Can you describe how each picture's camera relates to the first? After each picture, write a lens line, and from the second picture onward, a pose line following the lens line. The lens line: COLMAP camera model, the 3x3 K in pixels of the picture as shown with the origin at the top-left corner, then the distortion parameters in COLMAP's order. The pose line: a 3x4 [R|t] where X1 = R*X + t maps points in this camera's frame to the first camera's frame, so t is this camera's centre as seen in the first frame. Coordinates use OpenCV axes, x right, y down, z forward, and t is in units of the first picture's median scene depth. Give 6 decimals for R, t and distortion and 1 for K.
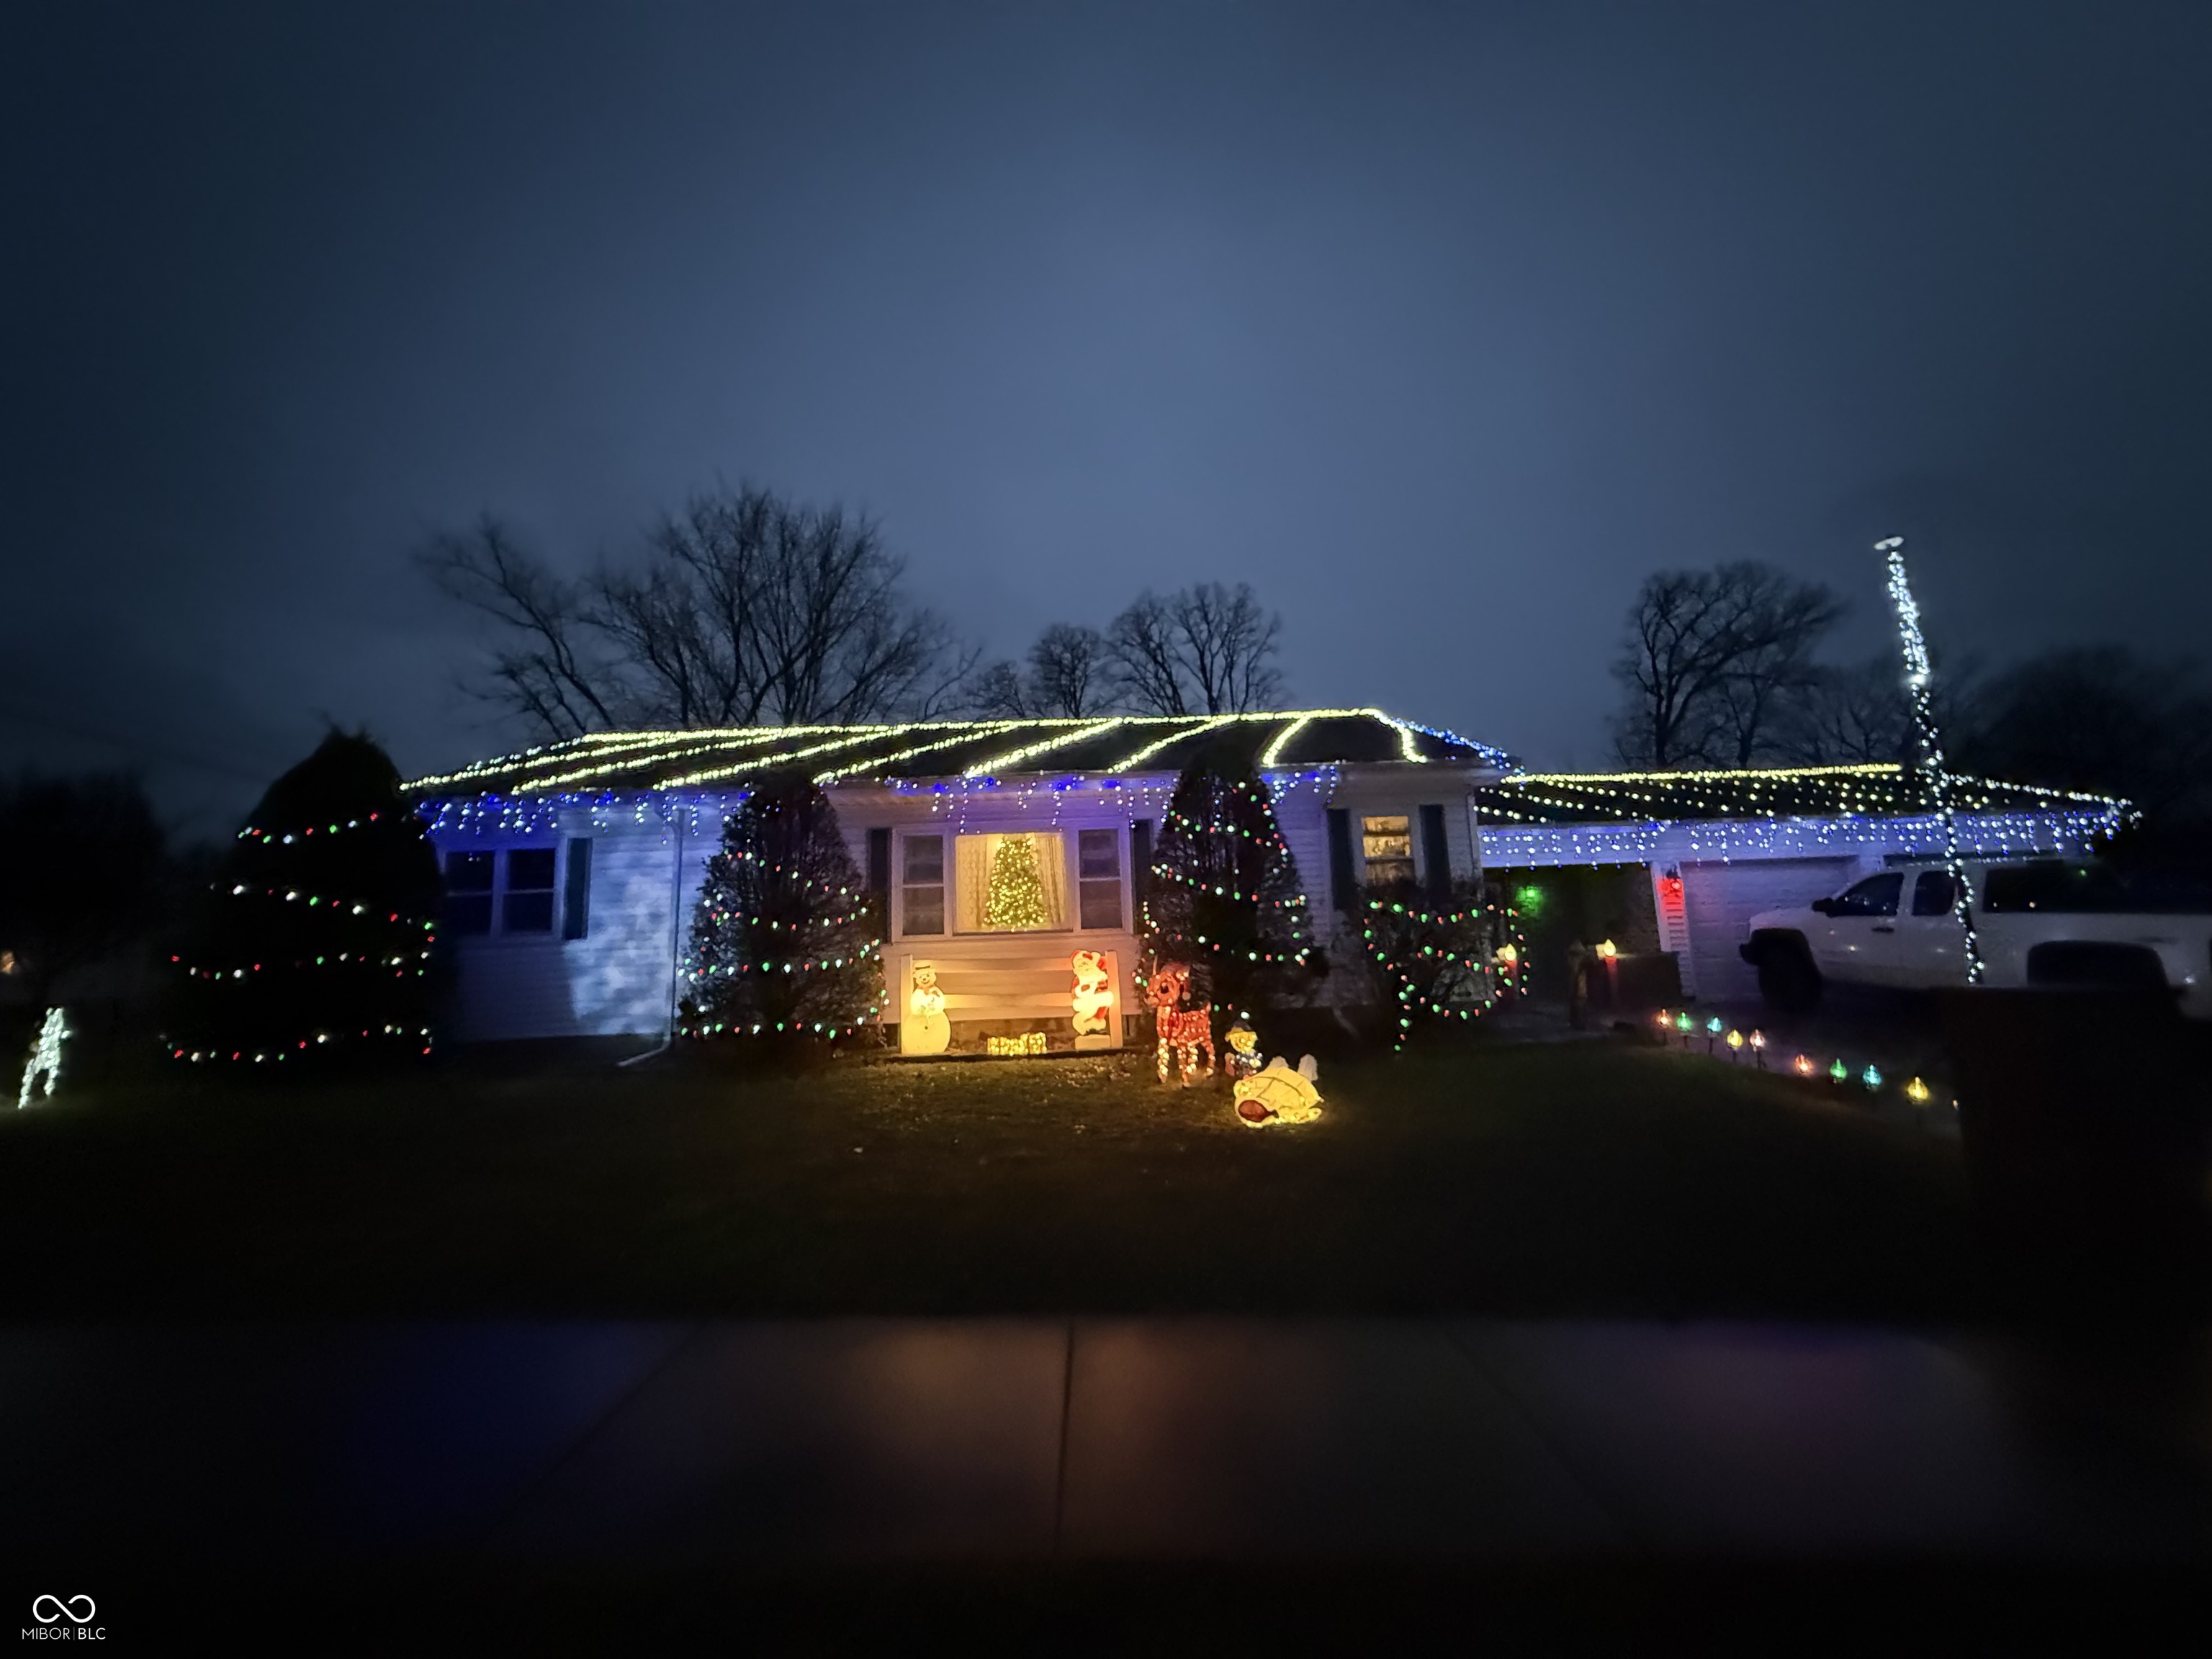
lens RADIAL K [[876.0, 0, 1101.4], [0, 876.0, 830.5], [0, 0, 1]] dist [0.000778, 0.000411]
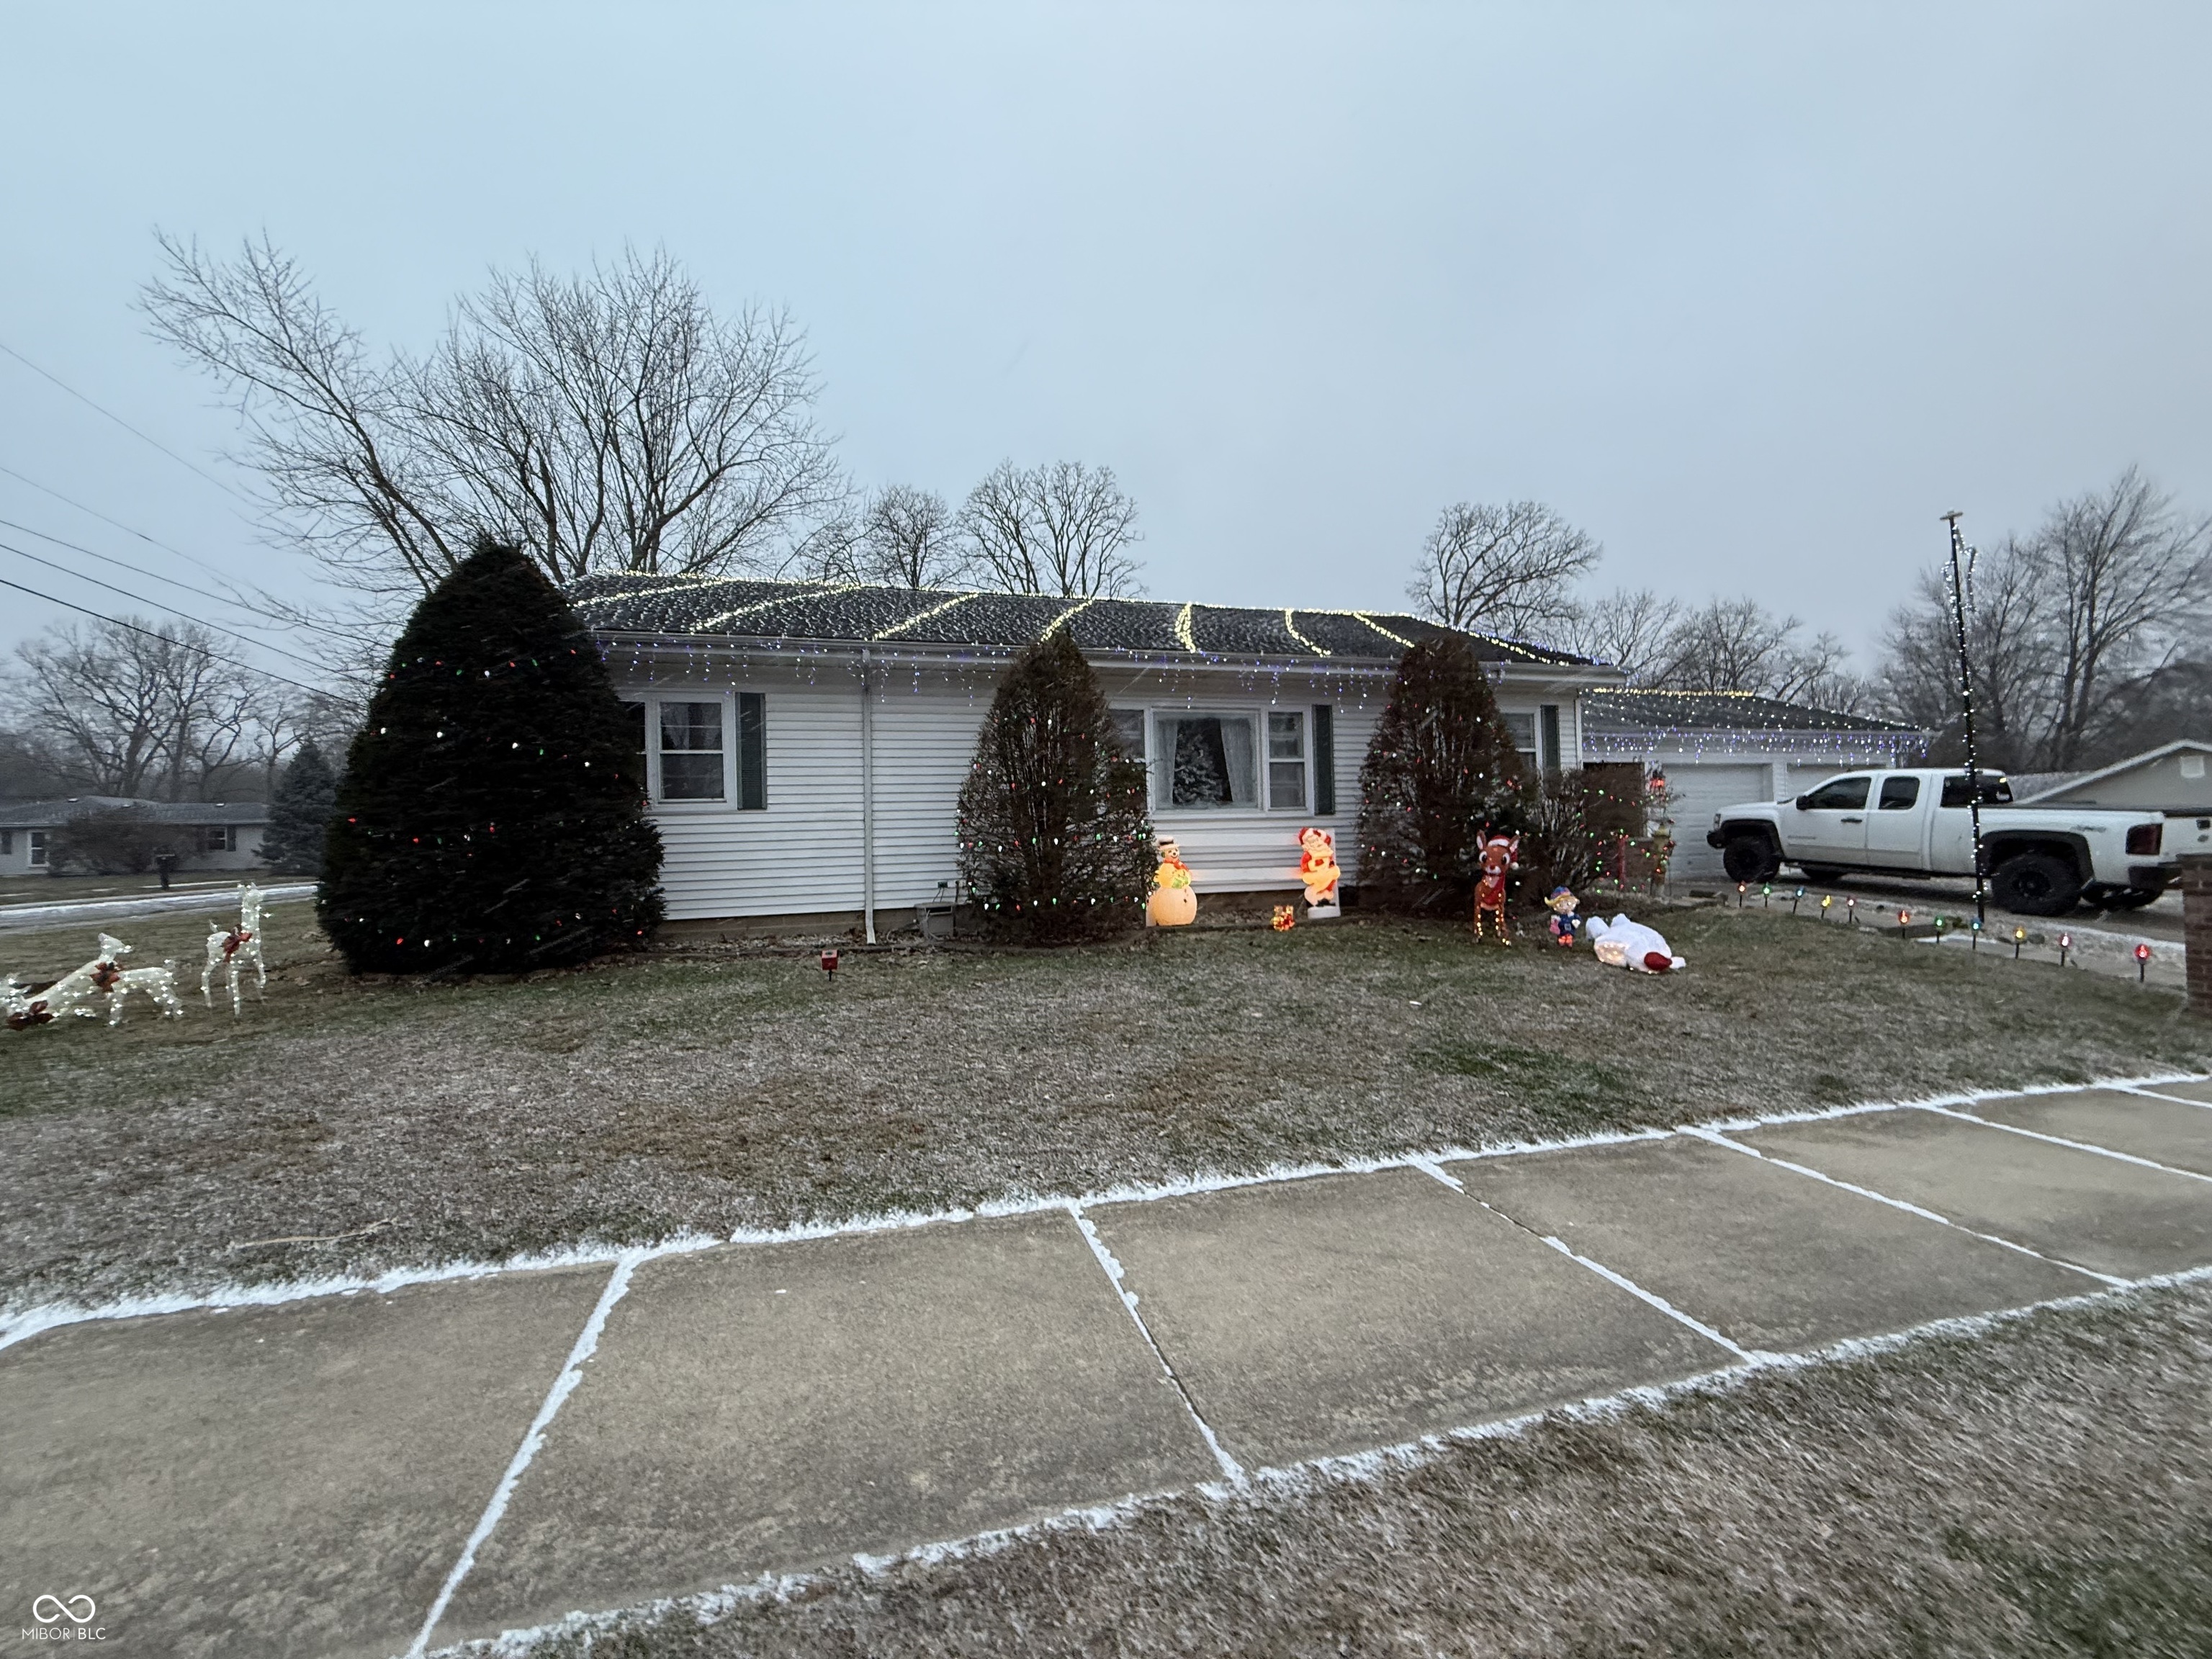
lens RADIAL K [[876.0, 0, 1099.2], [0, 876.0, 835.3], [0, 0, 1]] dist [0.000778, 0.000411]
pose [[0.961910, 0.011548, 0.273122, -0.103764], [-0.047144, 0.991145, 0.124131, 0.005006], [-0.269270, -0.132279, 0.953937, 0.010867]]
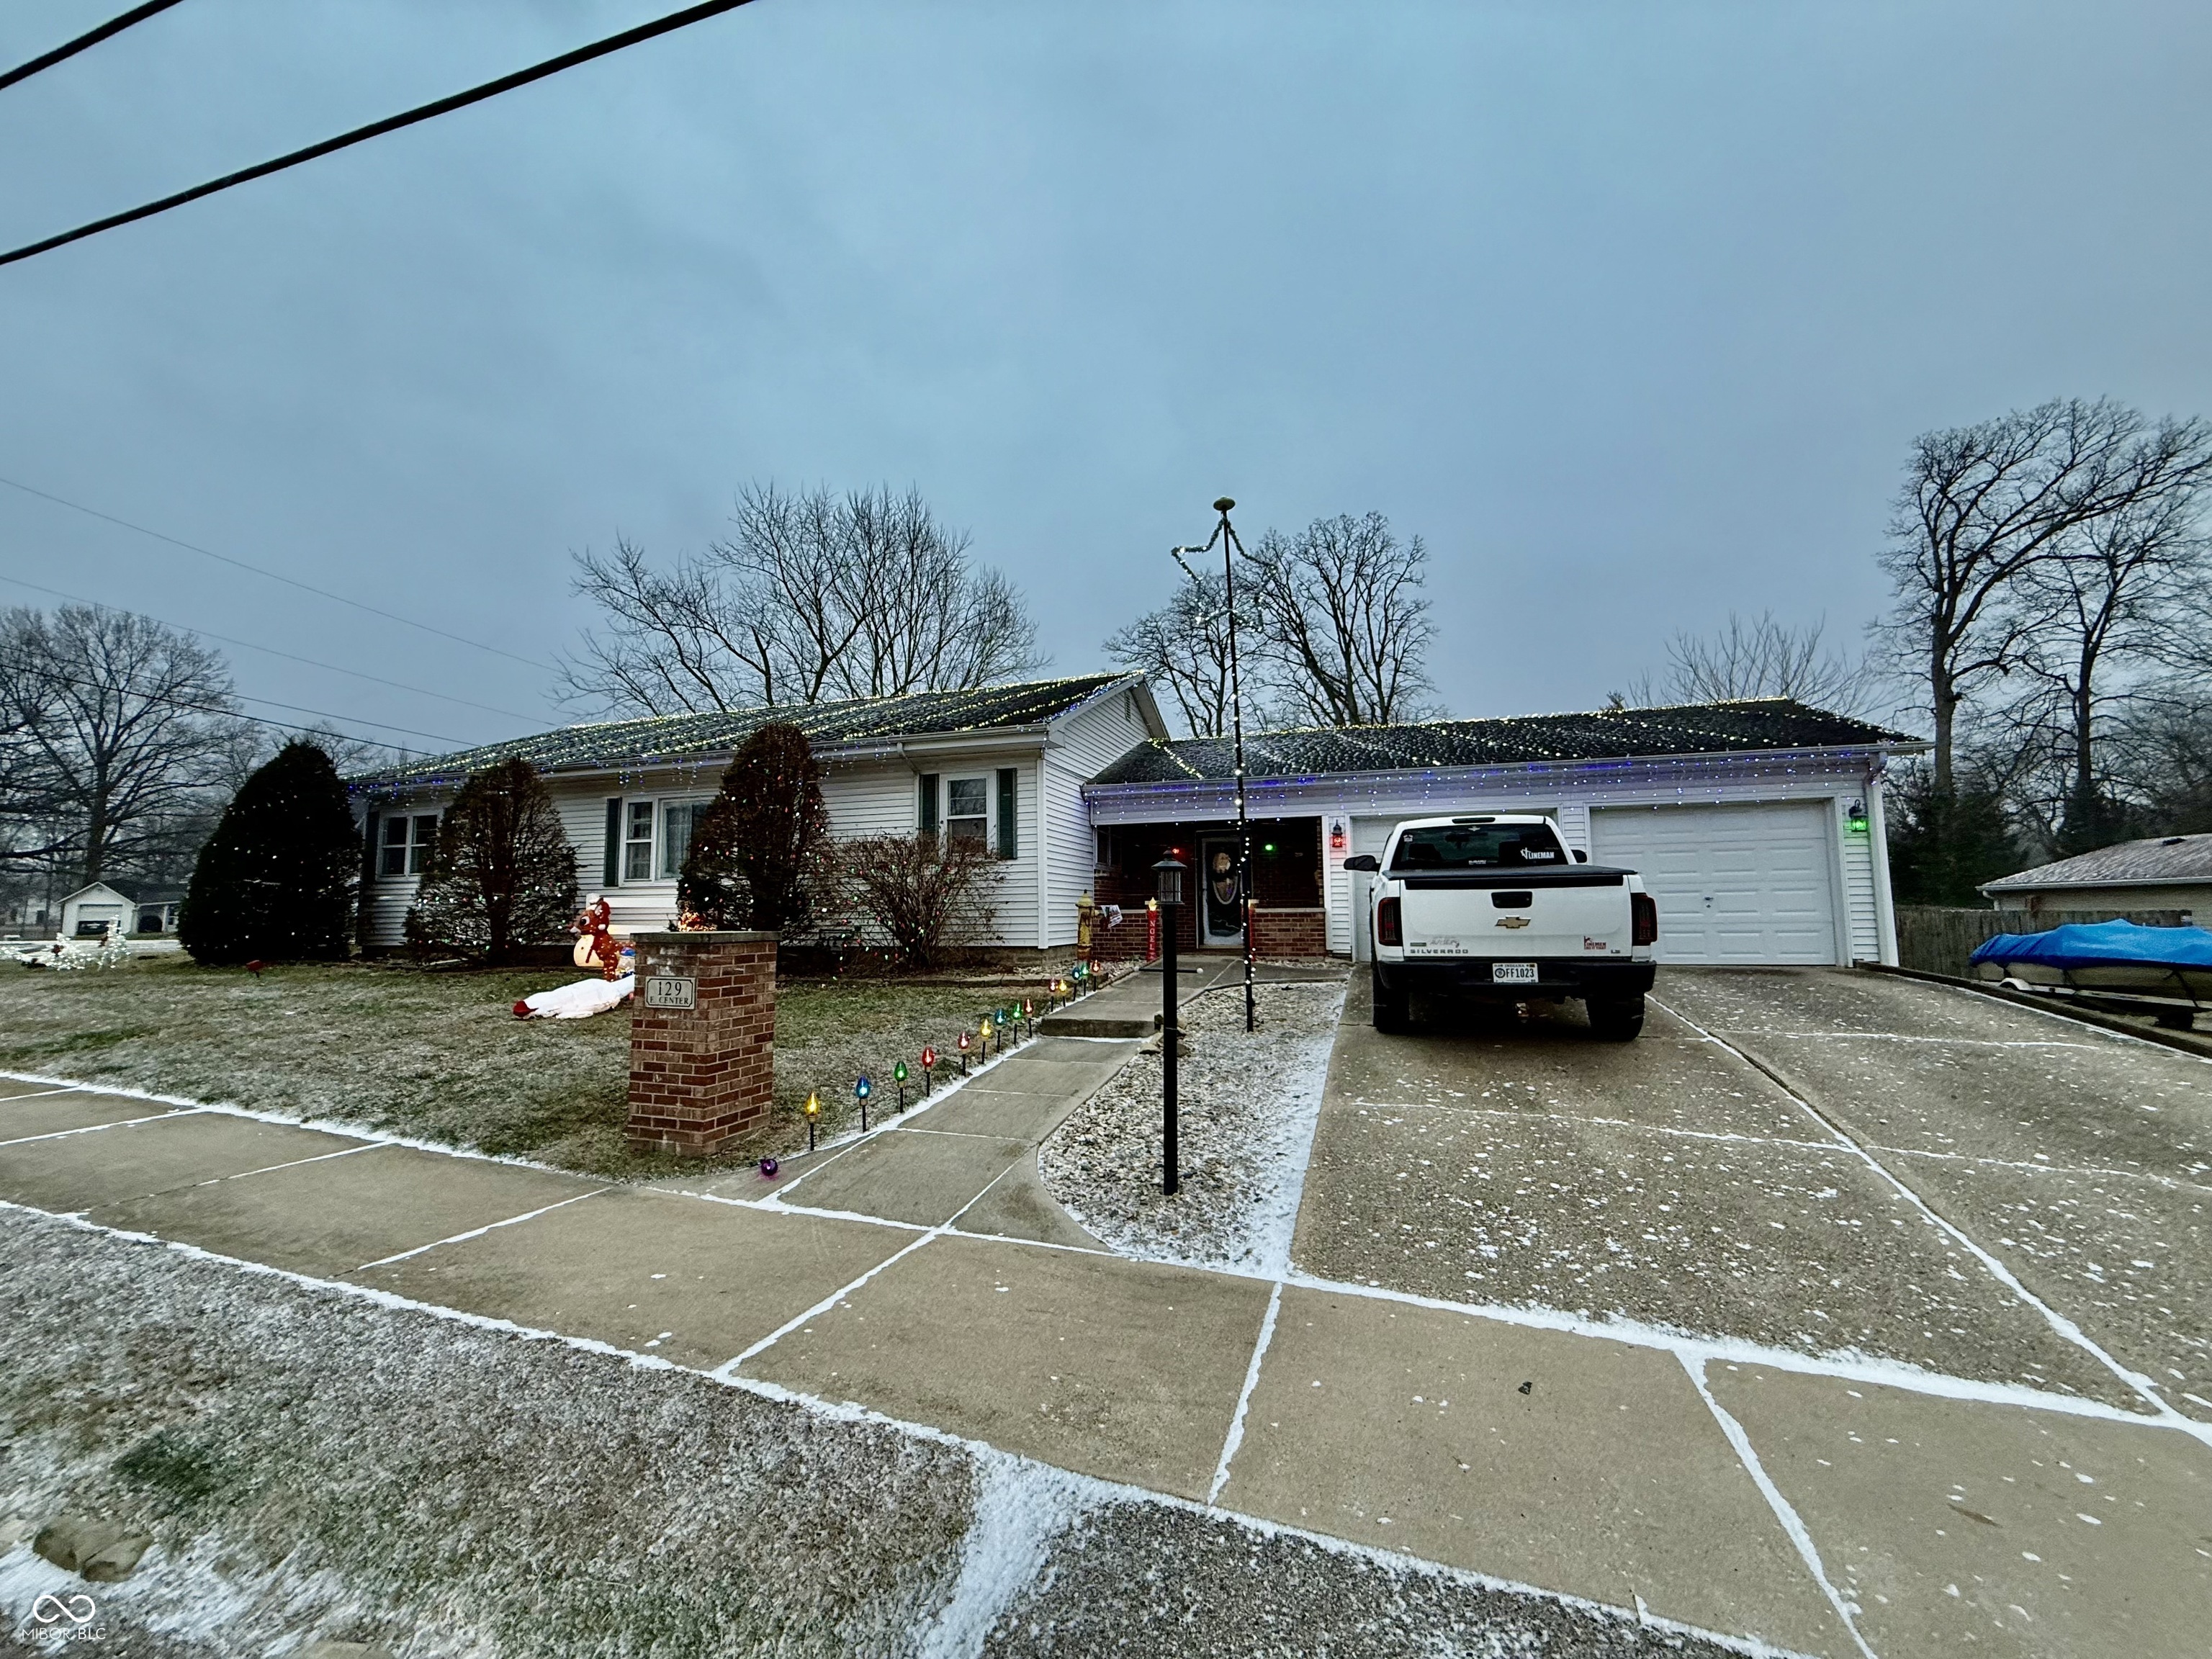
lens RADIAL K [[876.0, 0, 1124.0], [0, 876.0, 826.1], [0, 0, 1]] dist [0.000778, 0.000411]
pose [[0.949126, -0.002082, -0.314888, 0.196915], [0.021486, 0.998076, 0.058161, -0.004184], [0.314161, -0.061968, 0.947345, -0.002445]]
